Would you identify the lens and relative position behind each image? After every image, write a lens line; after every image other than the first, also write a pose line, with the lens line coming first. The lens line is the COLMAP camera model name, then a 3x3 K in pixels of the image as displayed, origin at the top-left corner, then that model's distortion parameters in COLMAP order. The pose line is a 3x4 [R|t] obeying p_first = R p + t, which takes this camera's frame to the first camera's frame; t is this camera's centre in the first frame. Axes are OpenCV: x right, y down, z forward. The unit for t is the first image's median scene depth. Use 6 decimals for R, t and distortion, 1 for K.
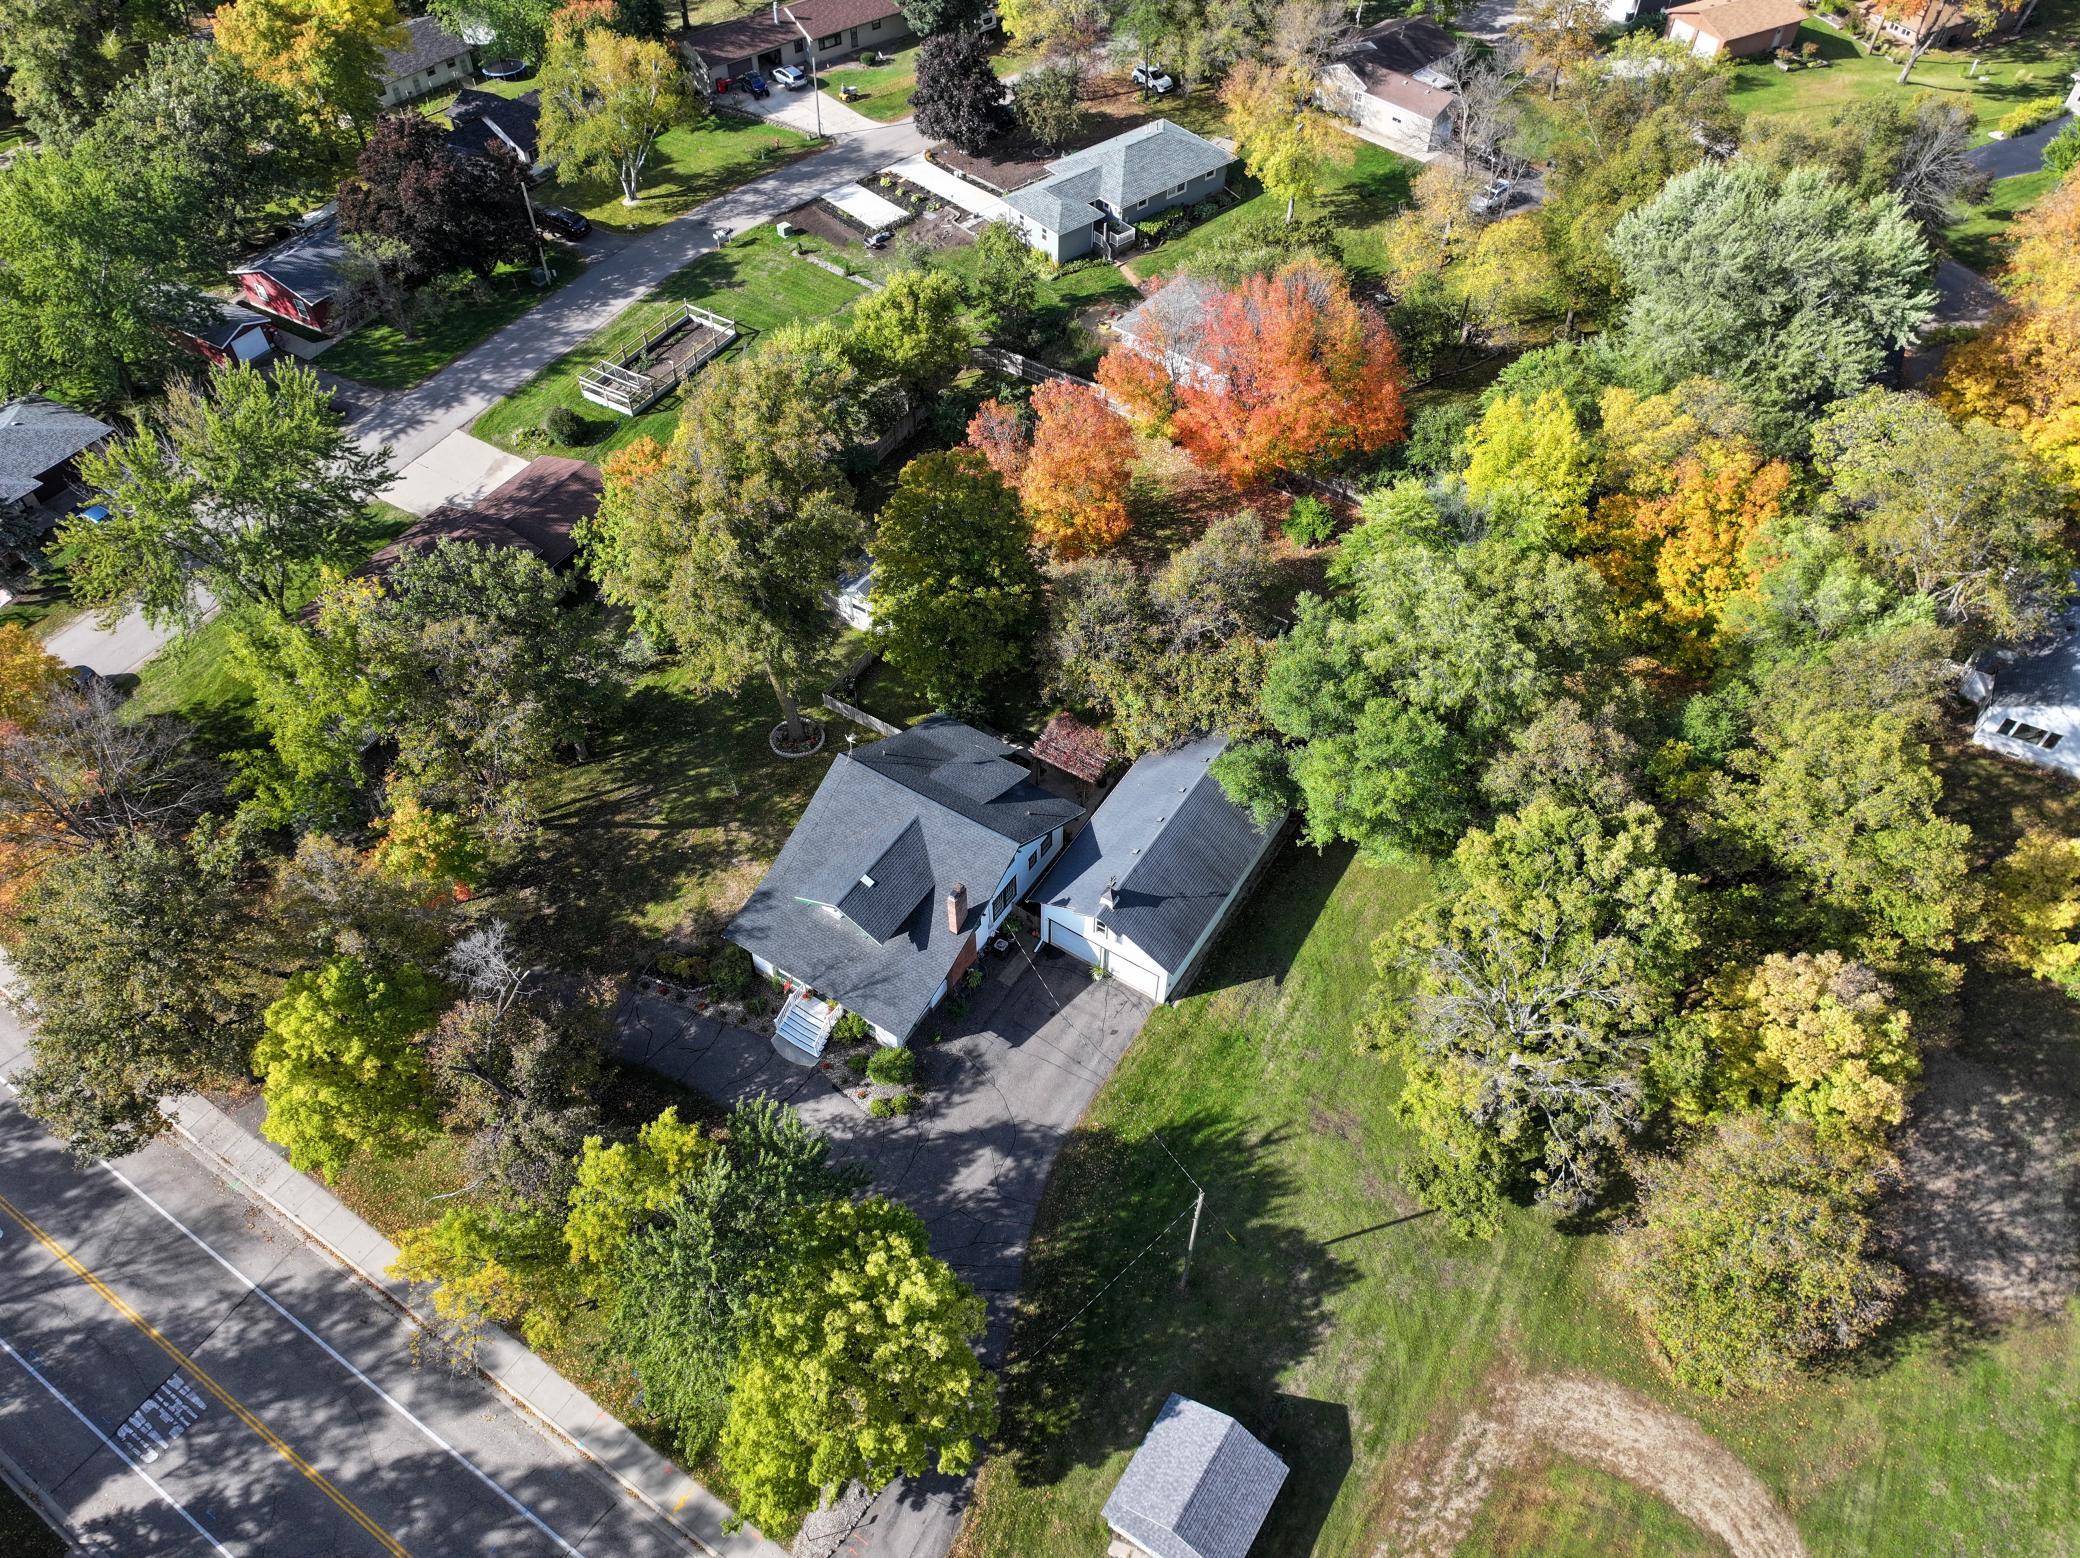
lens RADIAL K [[1452.6, 0, 1040.0], [0, 1452.6, 779.0], [0, 0, 1]] dist [0.001438, 0.003381]
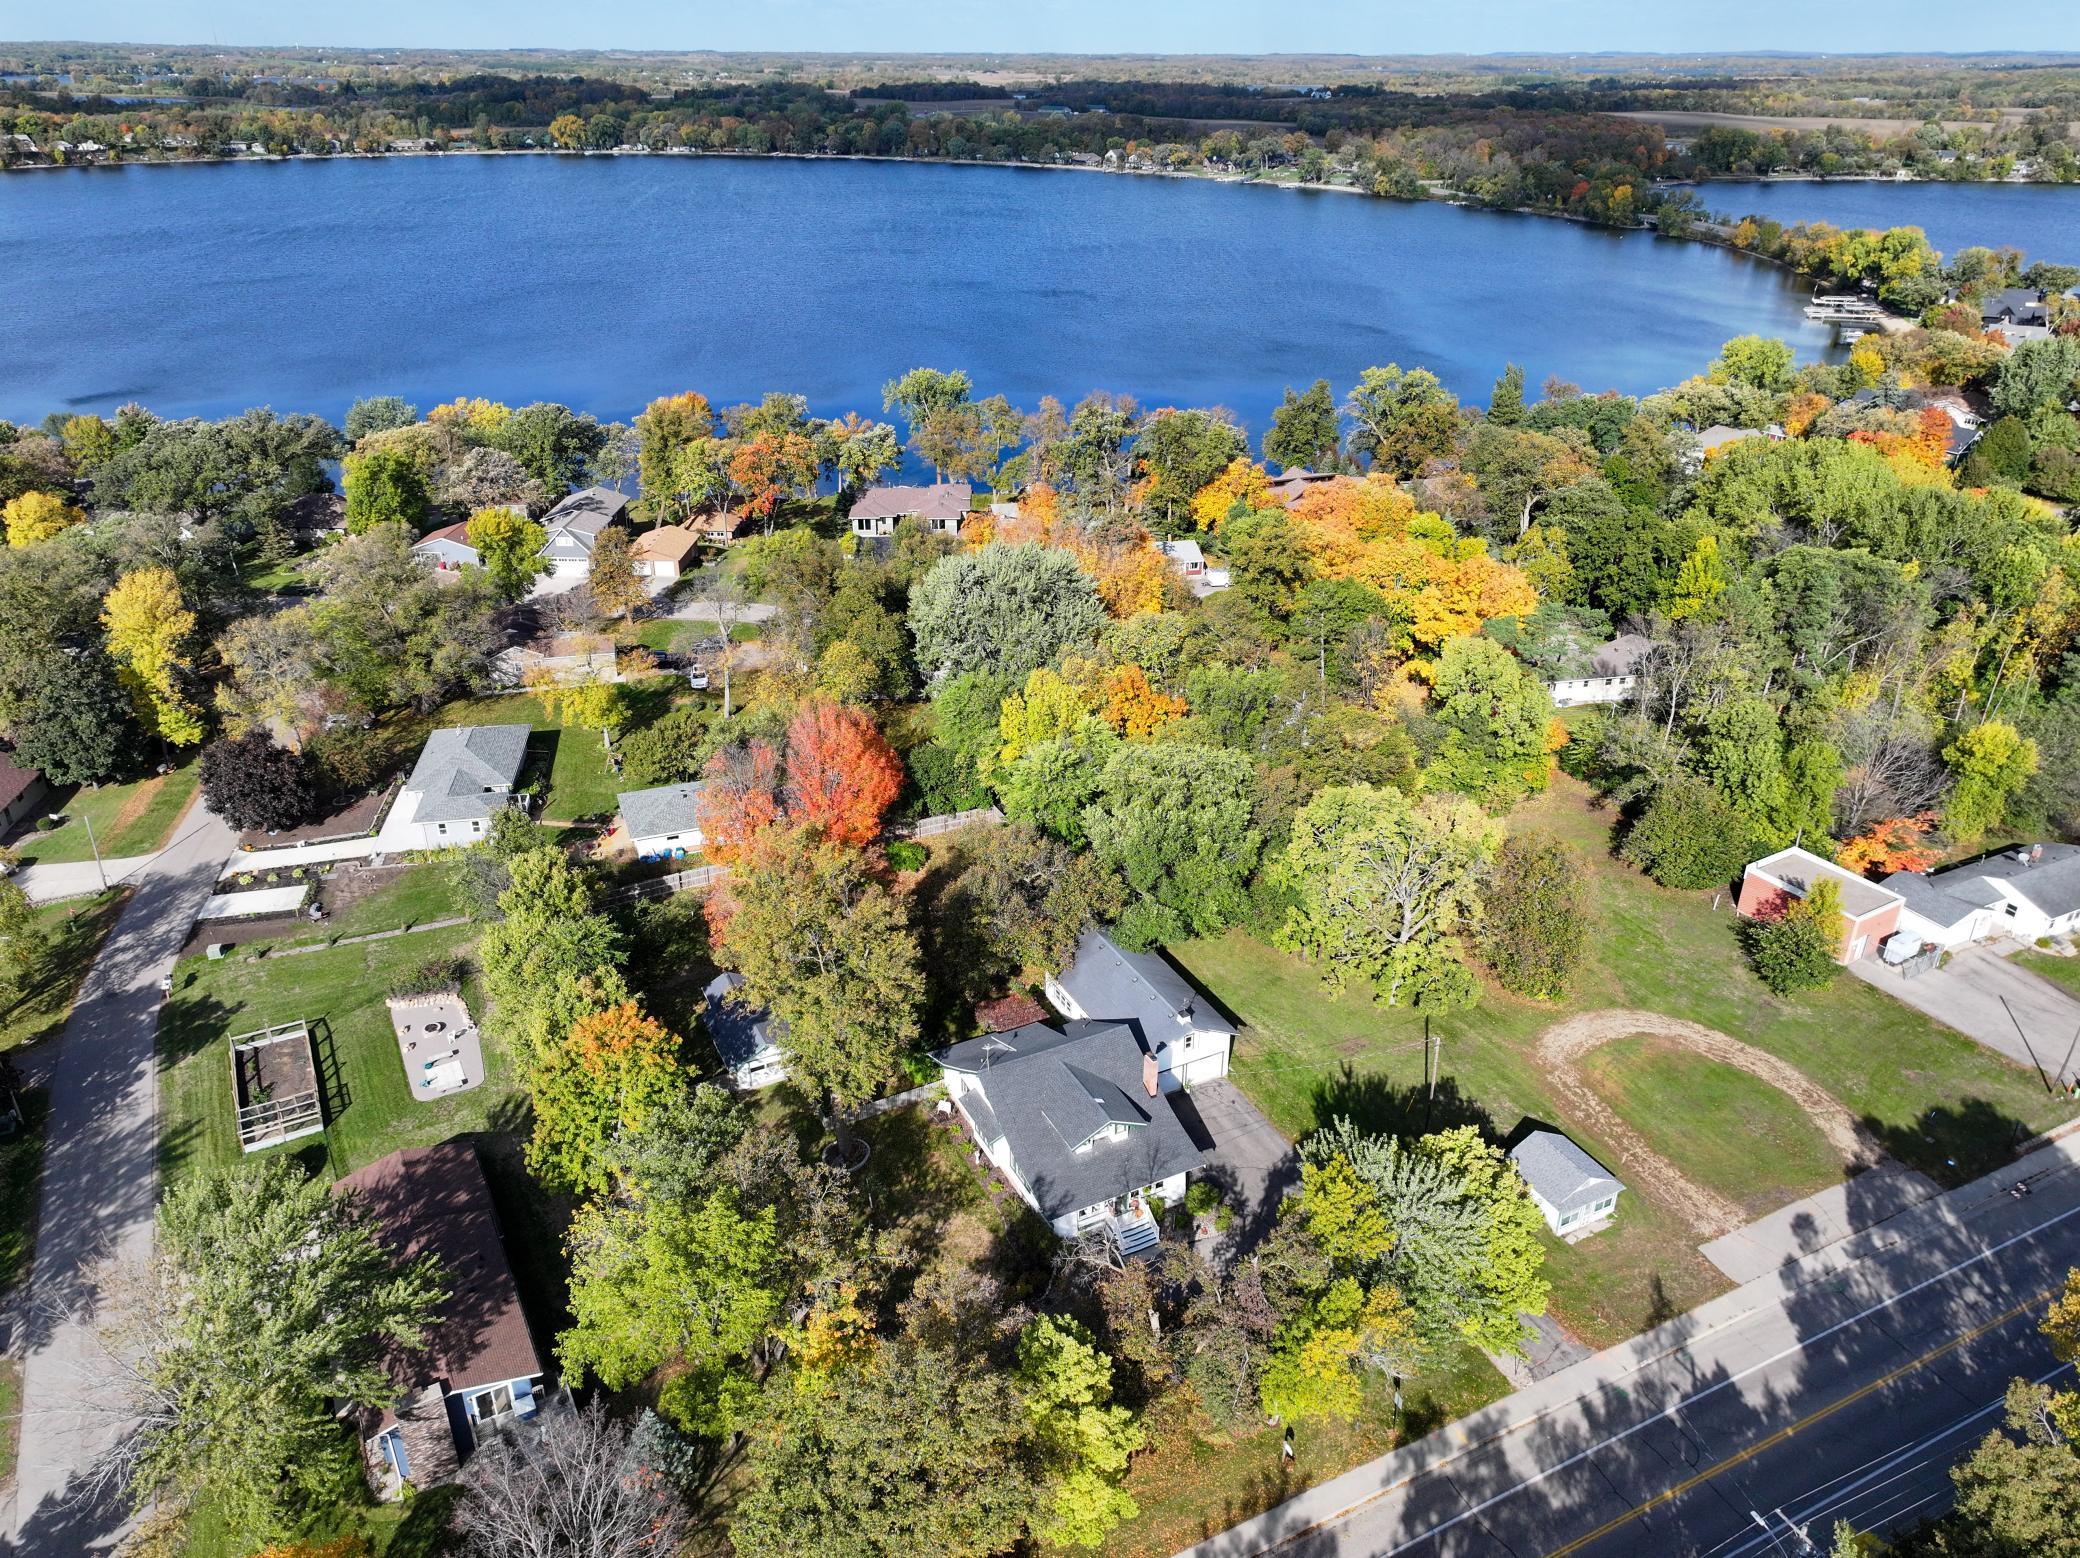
lens RADIAL K [[1457.2, 0, 1046.6], [0, 1457.2, 767.5], [0, 0, 1]] dist [0.002553, 0.008024]
pose [[0.504079, -0.384977, 0.773108, -0.684684], [0.649953, 0.758578, -0.046039, -0.084021], [-0.568739, 0.525692, 0.632601, 0.029430]]
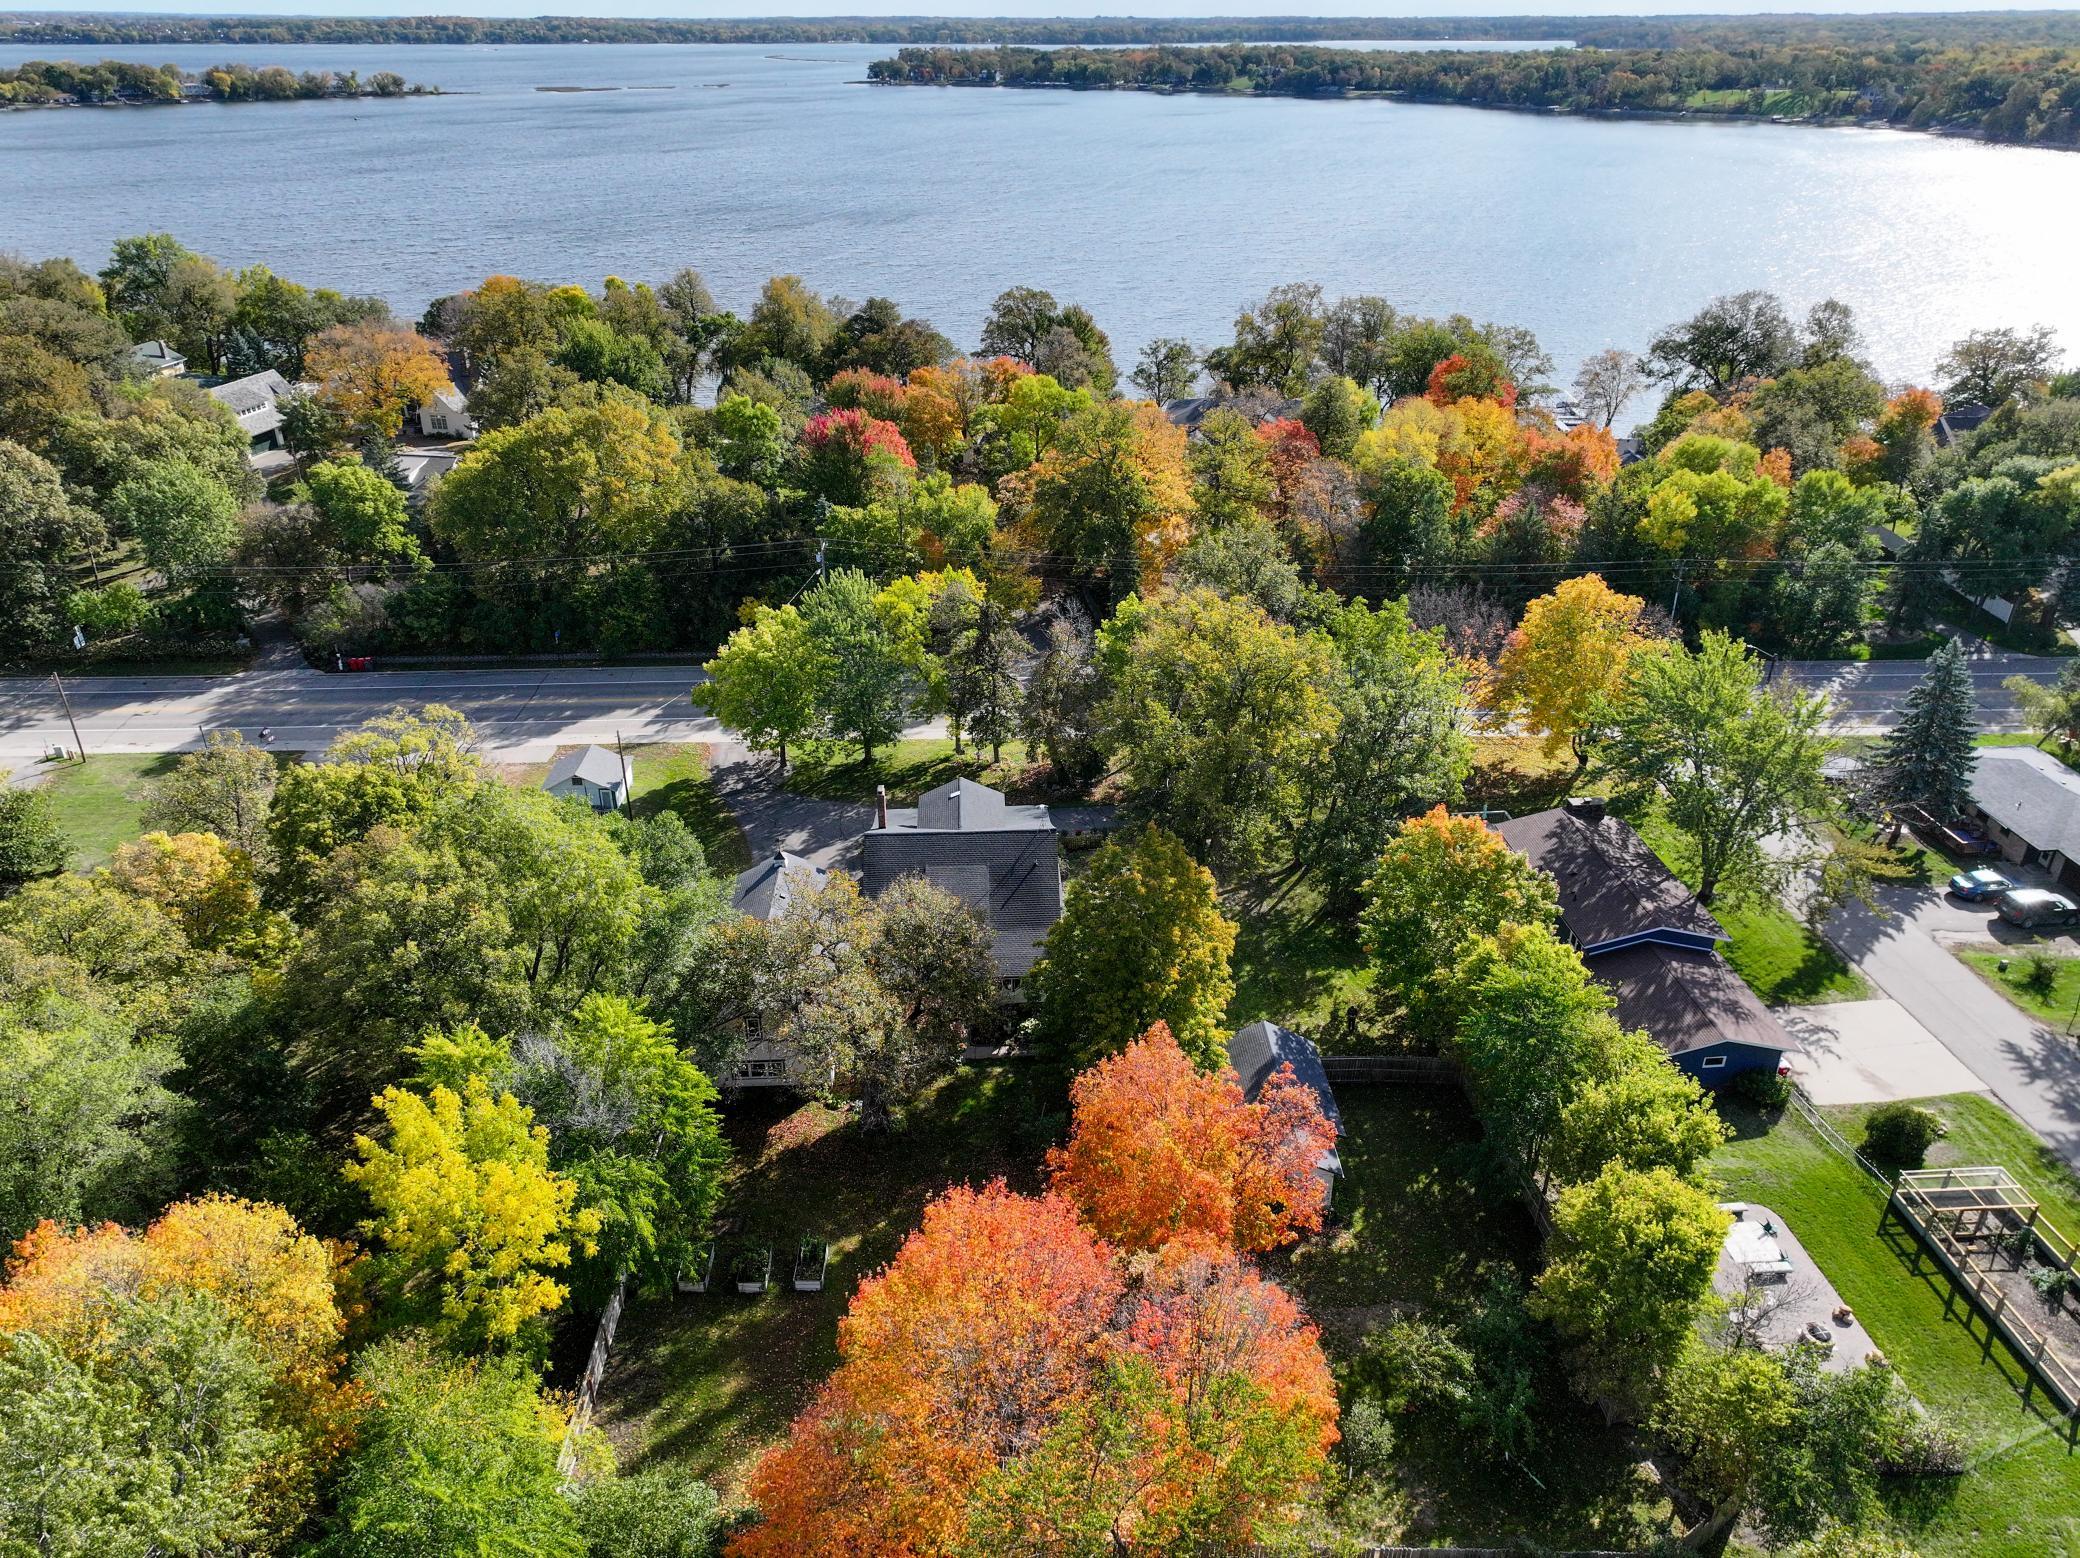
lens RADIAL K [[1457.2, 0, 1046.6], [0, 1457.2, 767.5], [0, 0, 1]] dist [0.002553, 0.008024]
pose [[-0.812938, 0.258012, -0.522074, 0.316036], [-0.443634, 0.306380, 0.842211, -0.695255], [0.377254, 0.916276, -0.134605, 0.780377]]
